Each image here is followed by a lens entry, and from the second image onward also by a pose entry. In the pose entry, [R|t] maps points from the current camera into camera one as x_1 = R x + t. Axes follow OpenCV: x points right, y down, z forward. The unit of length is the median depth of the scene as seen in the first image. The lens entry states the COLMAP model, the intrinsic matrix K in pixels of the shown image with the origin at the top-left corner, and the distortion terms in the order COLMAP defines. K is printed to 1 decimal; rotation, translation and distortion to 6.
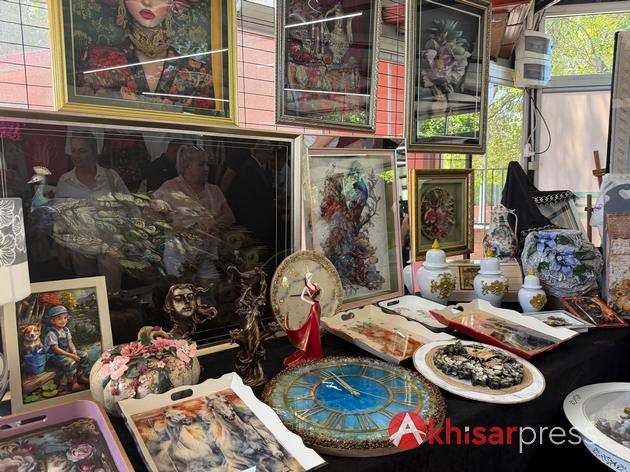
lens RADIAL K [[442.2, 0, 309.2], [0, 442.2, 238.6], [0, 0, 1]] dist [0.043615, -0.060483]
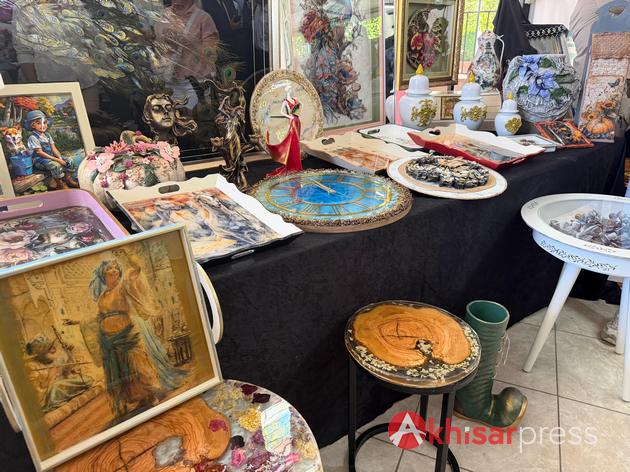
lens RADIAL K [[446.5, 0, 315.0], [0, 446.5, 236.0], [0, 0, 1]] dist [0.040414, -0.065816]
pose [[0.999002, -0.012296, 0.042936, 0.010225], [-0.000474, 0.958380, 0.285496, 0.095571], [-0.044659, -0.285231, 0.957418, -0.047666]]
